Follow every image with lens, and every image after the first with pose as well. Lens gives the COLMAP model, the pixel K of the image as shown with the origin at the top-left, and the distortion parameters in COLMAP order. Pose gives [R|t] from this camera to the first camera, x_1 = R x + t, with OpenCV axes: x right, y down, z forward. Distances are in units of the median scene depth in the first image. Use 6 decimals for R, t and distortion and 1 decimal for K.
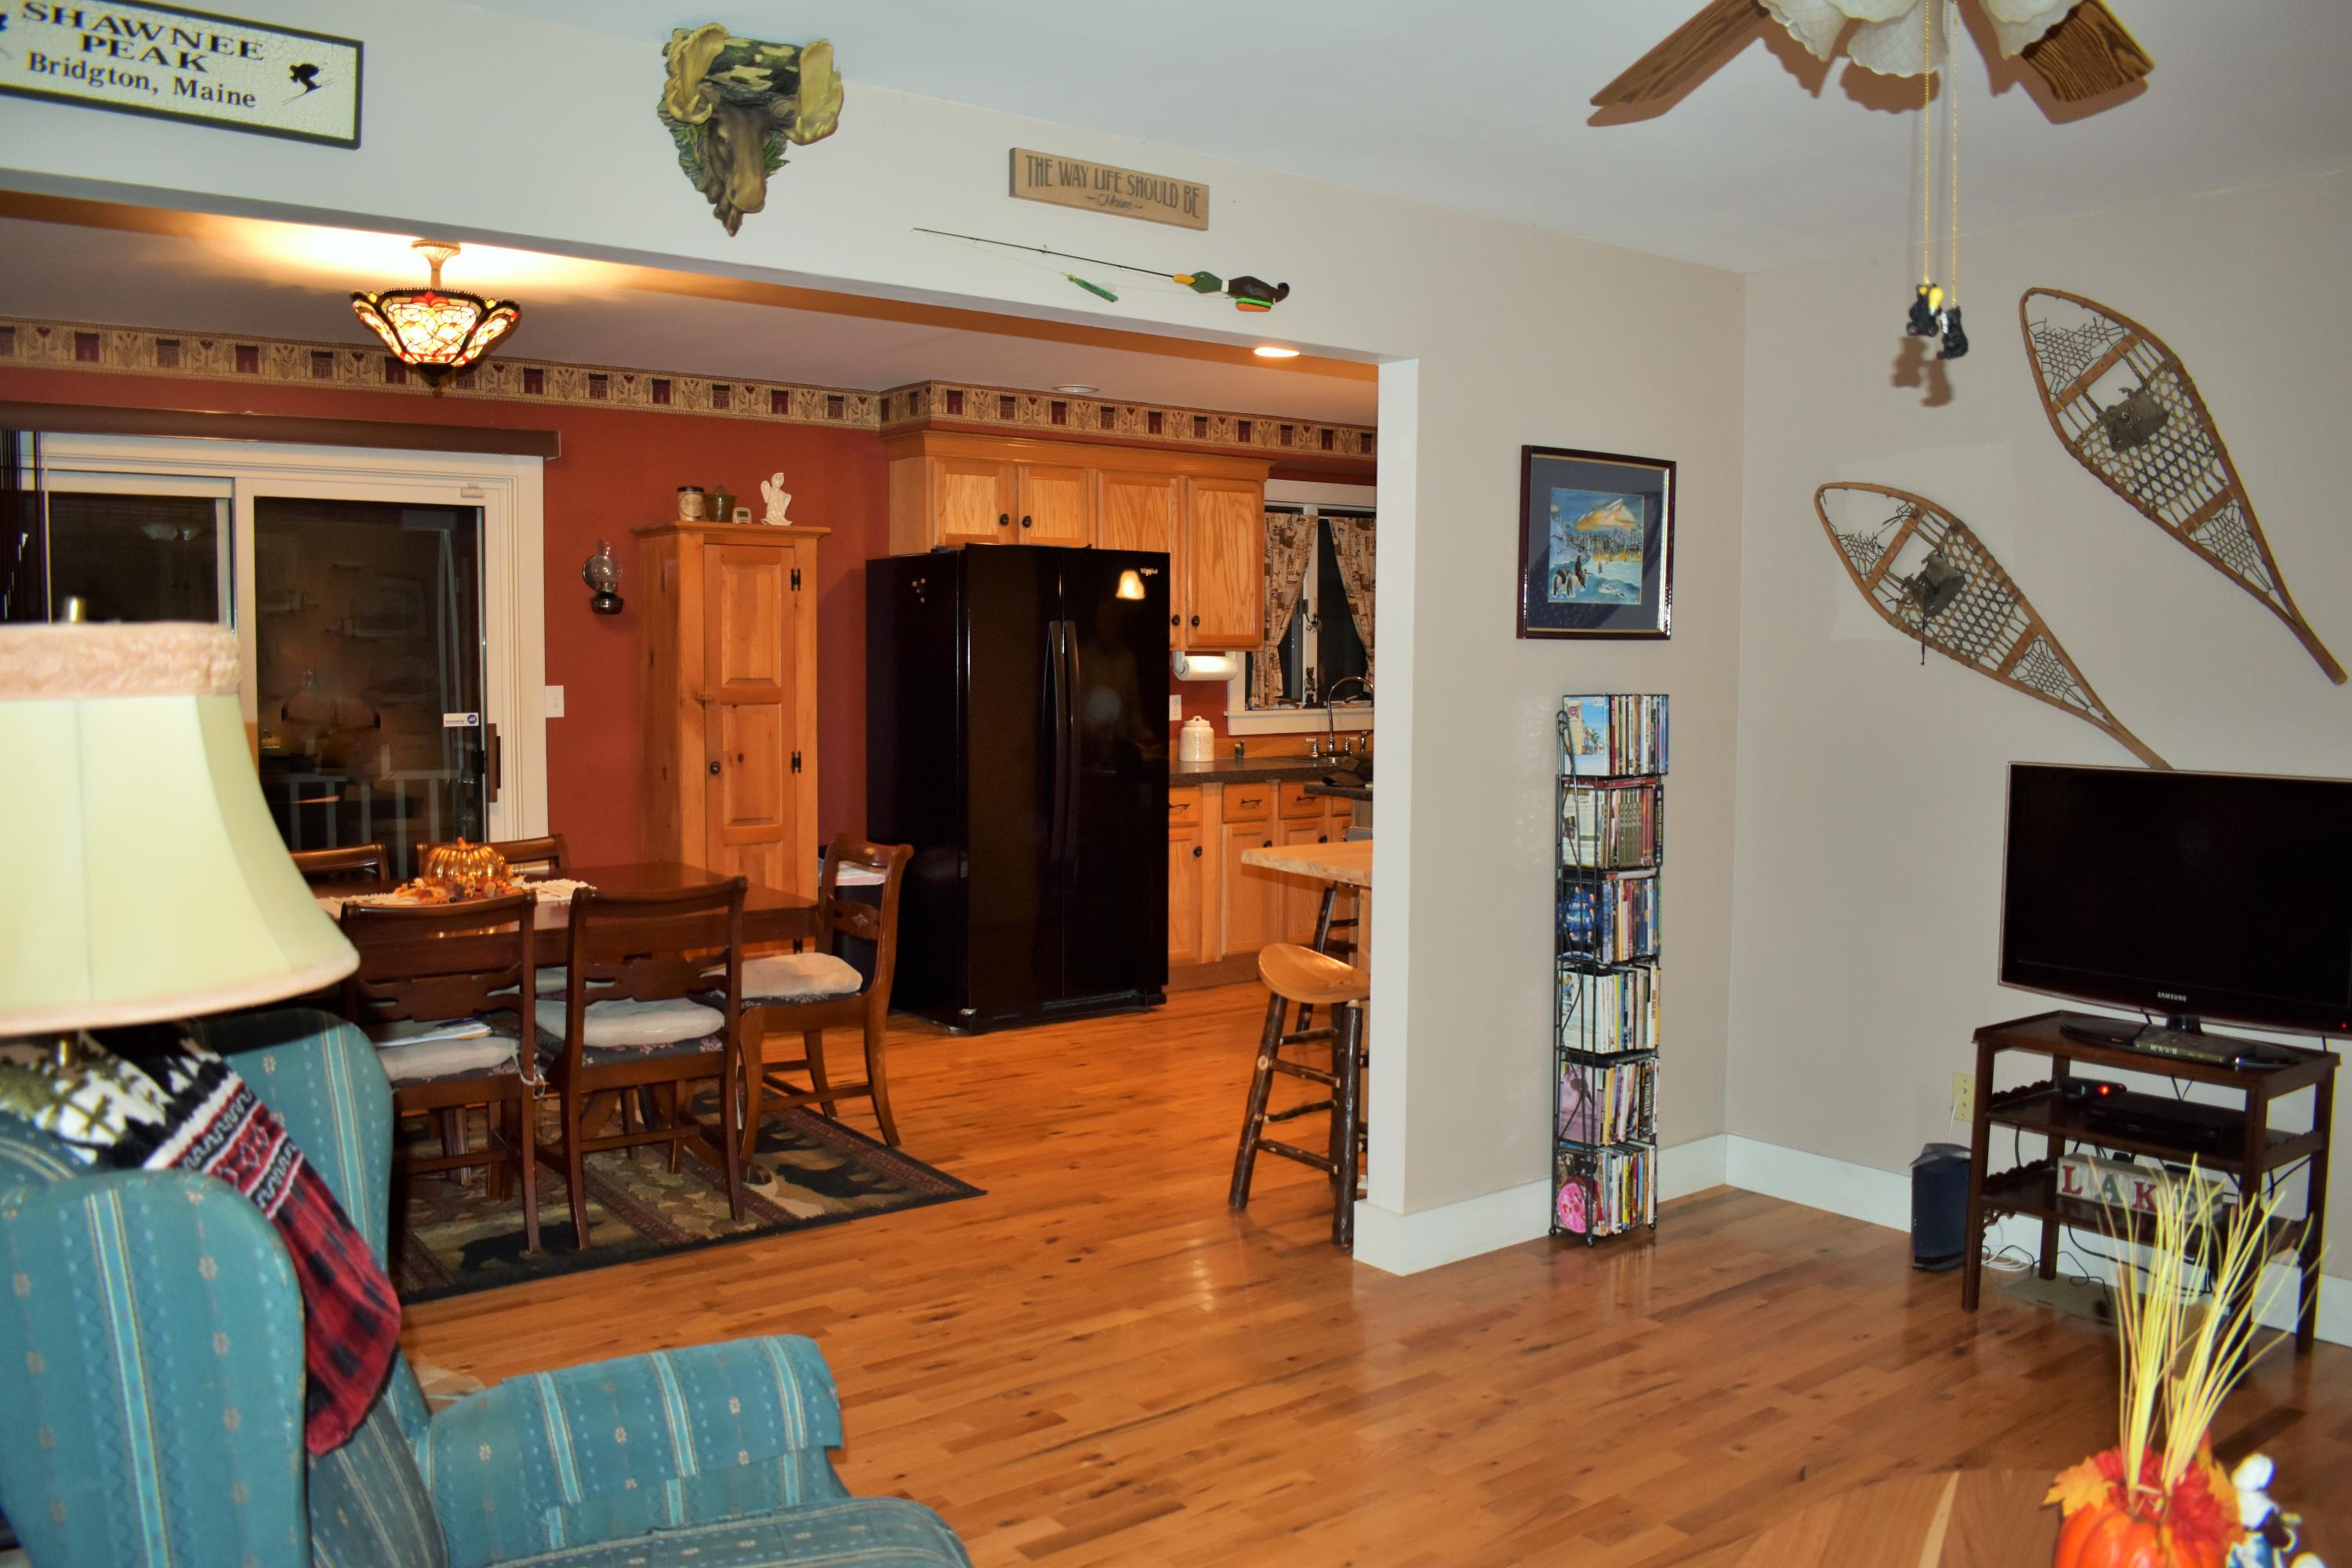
lens RADIAL K [[1846.4, 0, 1176.0], [0, 1846.4, 784.0], [0, 0, 1]] dist [-0.089589, 0.005295]
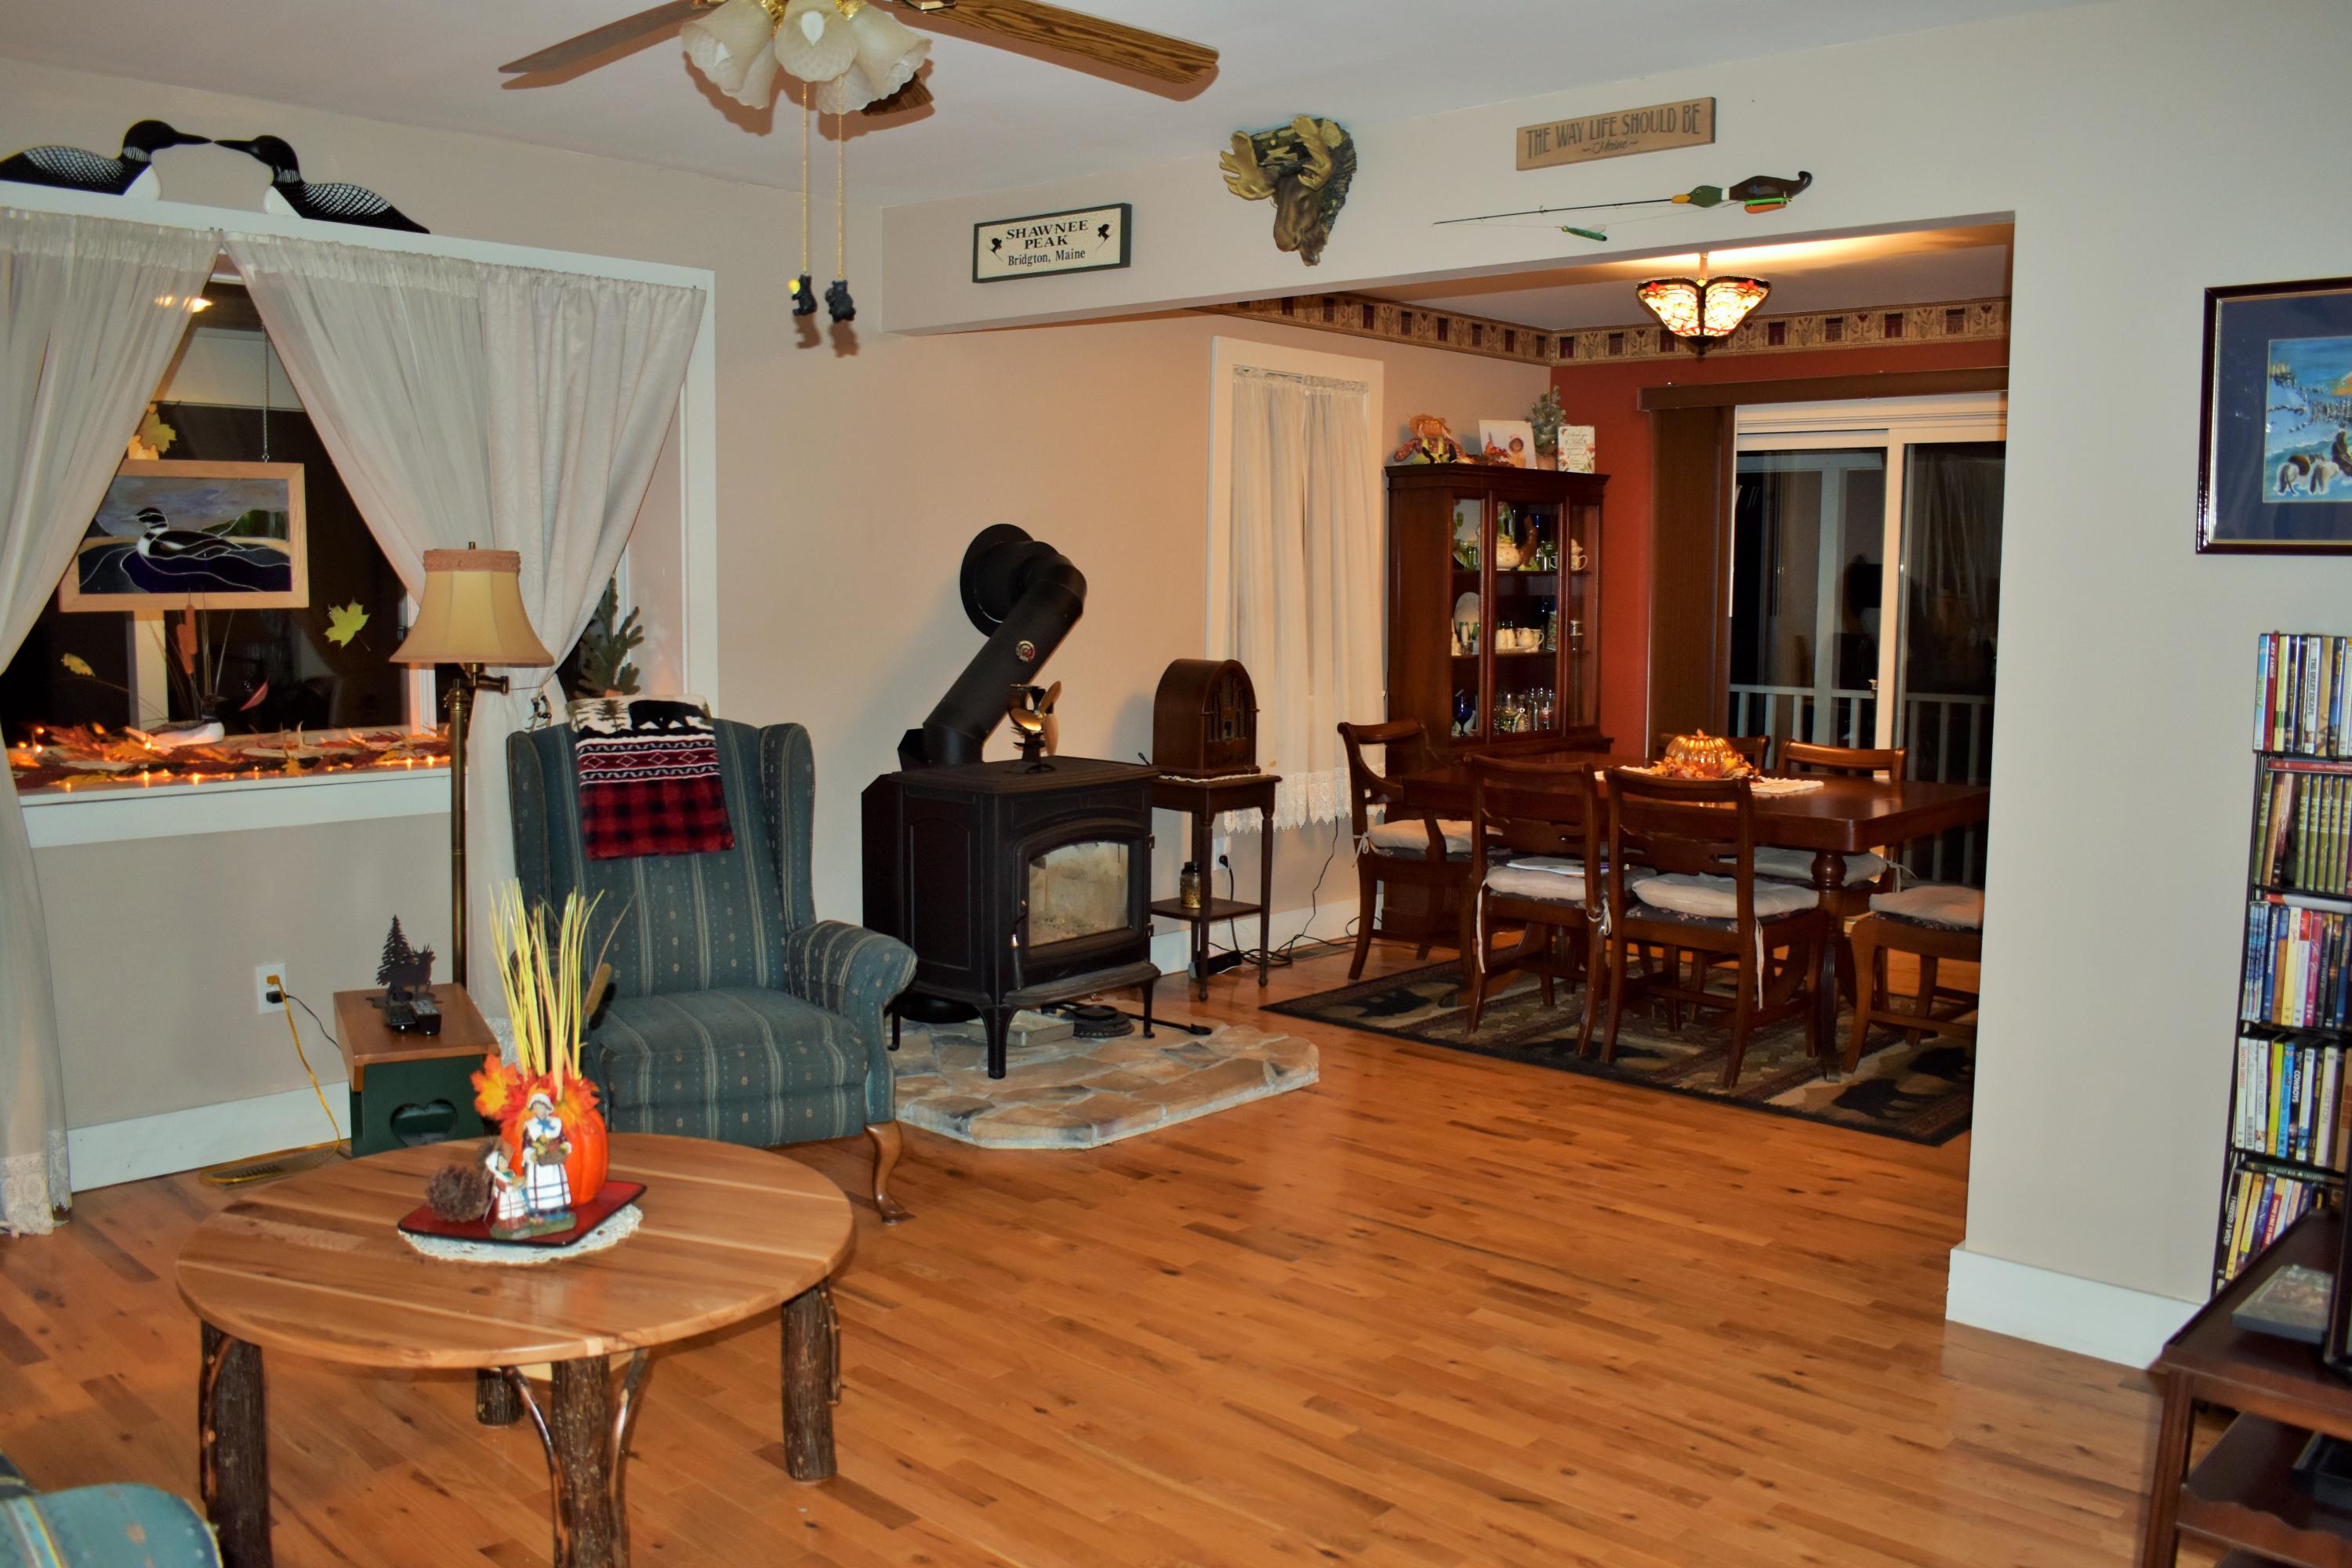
lens RADIAL K [[1945.0, 0, 1176.0], [0, 1945.0, 784.0], [0, 0, 1]] dist [-0.088315, 0.005443]
pose [[0.166171, 0.101814, -0.980827, 1.083239], [-0.079812, 0.992781, 0.089533, -0.028751], [0.982862, 0.063404, 0.173098, 0.592821]]
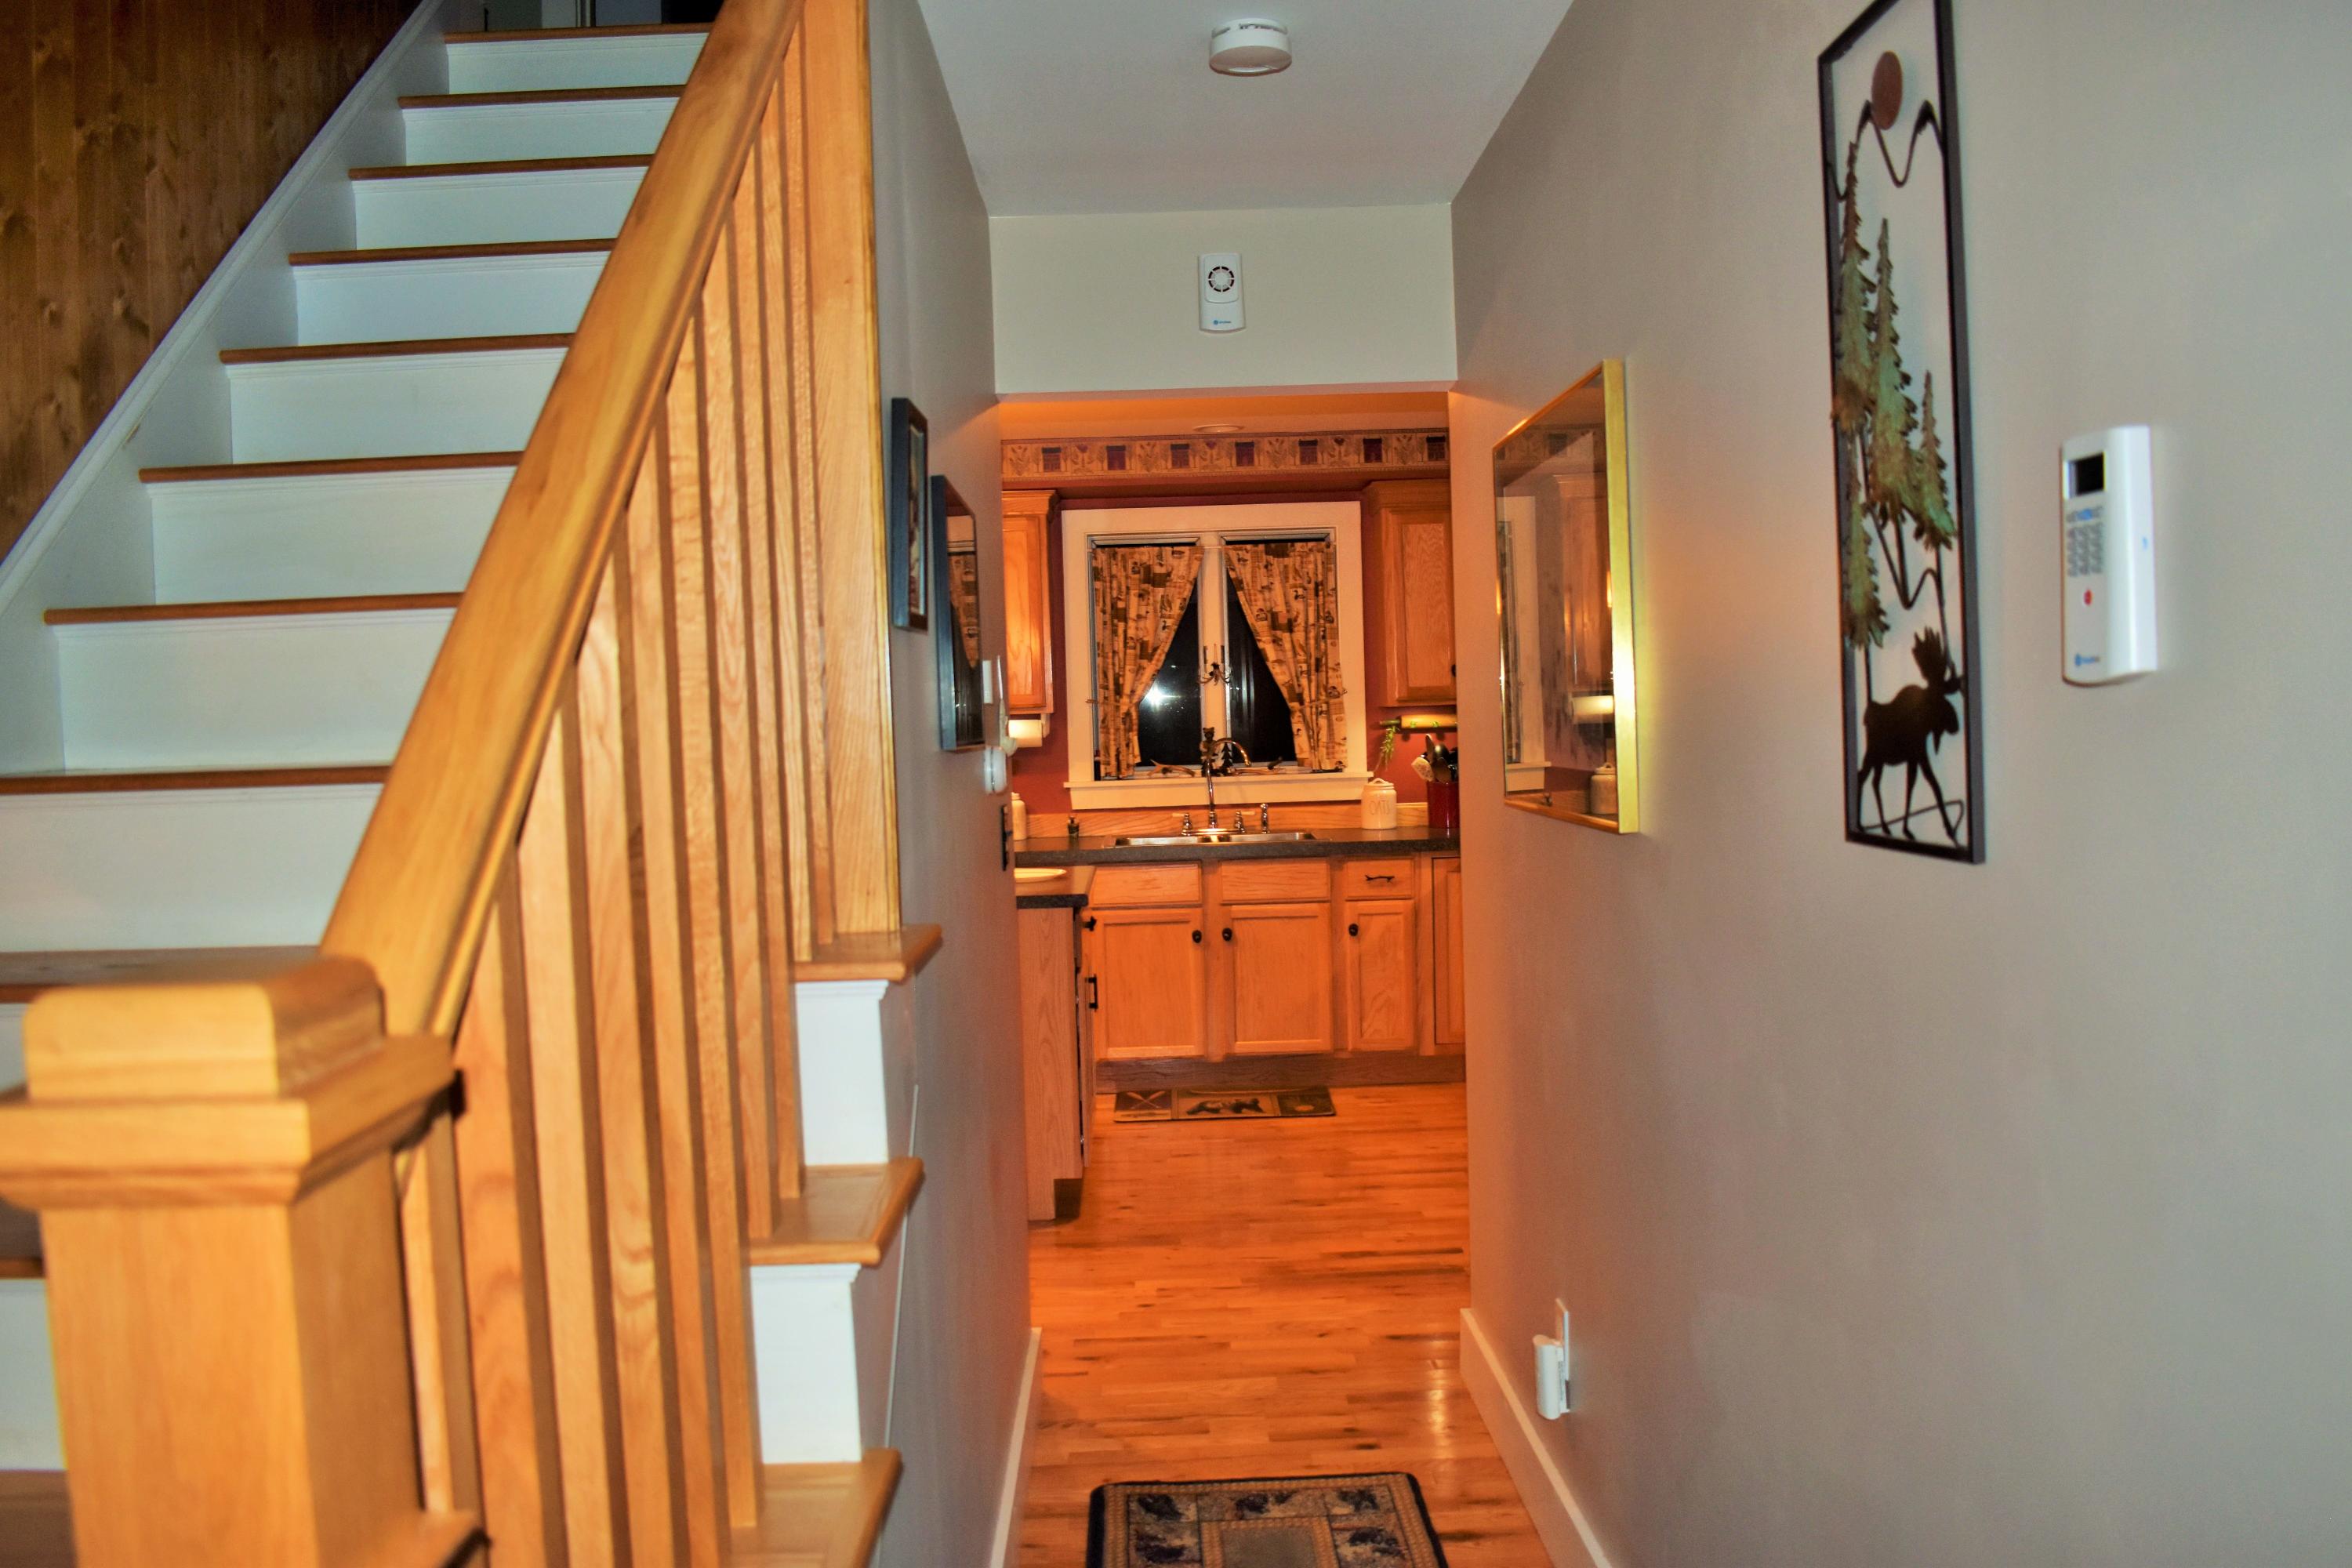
lens RADIAL K [[1824.8, 0, 1175.4], [0, 1824.8, 717.6], [0, 0, 1]] dist [-0.000081, 0.001033]
pose [[0.808775, -0.022963, -0.587670, 0.556944], [-0.015838, 0.998025, -0.060795, -0.017419], [0.587905, 0.058477, 0.806814, 0.330886]]
